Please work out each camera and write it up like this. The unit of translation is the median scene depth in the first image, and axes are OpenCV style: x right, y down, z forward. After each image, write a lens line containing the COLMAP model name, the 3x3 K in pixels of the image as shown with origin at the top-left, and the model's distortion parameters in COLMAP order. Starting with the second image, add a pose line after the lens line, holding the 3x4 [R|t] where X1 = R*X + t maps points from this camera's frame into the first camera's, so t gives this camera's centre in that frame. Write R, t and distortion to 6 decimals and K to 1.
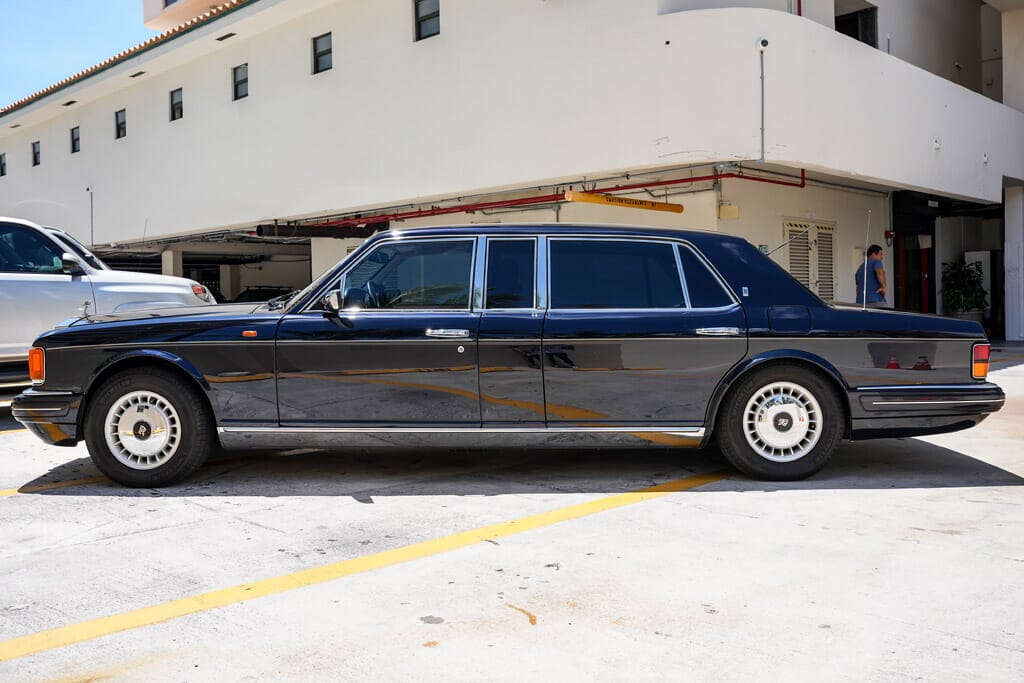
lens RADIAL K [[922.2, 0, 515.5], [0, 922.2, 318.6], [0, 0, 1]] dist [-0.125051, 0.227239]
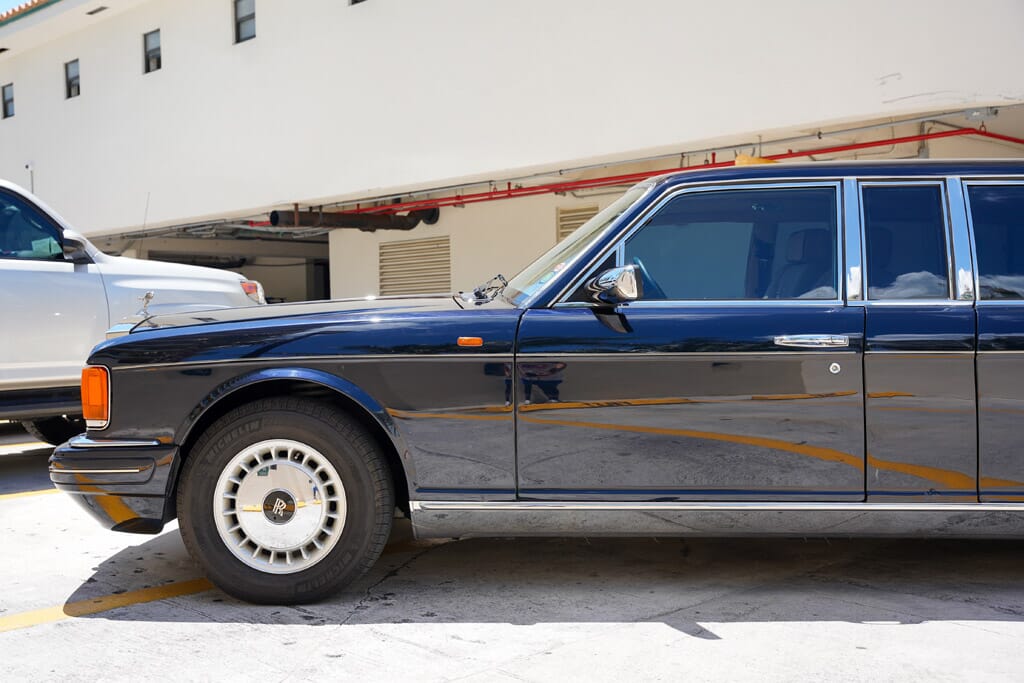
lens RADIAL K [[1131.3, 0, 512.0], [0, 1131.3, 341.5], [0, 0, 1]] dist [-0.052651, 0.357100]
pose [[0.999883, 0.001048, -0.015233, -0.248476], [-0.001048, 0.999999, 0.000035, 0.016138], [0.015233, -0.000019, 0.999884, 0.272033]]
